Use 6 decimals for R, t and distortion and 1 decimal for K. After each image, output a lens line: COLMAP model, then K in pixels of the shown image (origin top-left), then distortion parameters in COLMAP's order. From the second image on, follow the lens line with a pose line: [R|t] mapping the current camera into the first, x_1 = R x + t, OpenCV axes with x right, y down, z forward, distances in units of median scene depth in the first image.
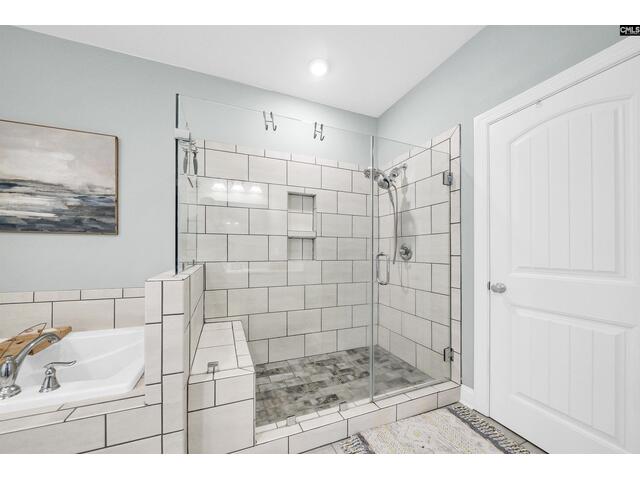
lens RADIAL K [[227.1, 0, 323.5], [0, 227.1, 243.2], [0, 0, 1]] dist [-0.008253, -0.000172]
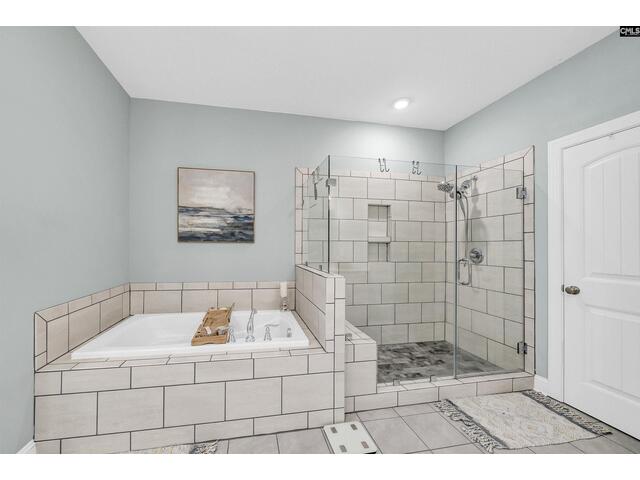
lens RADIAL K [[242.6, 0, 316.8], [0, 242.6, 238.6], [0, 0, 1]] dist [-0.006496, 0.000236]
pose [[0.986464, -0.000709, -0.163978, -0.268710], [0.000651, 1.000000, -0.000405, -0.056969], [0.163979, 0.000293, 0.986464, -0.368782]]
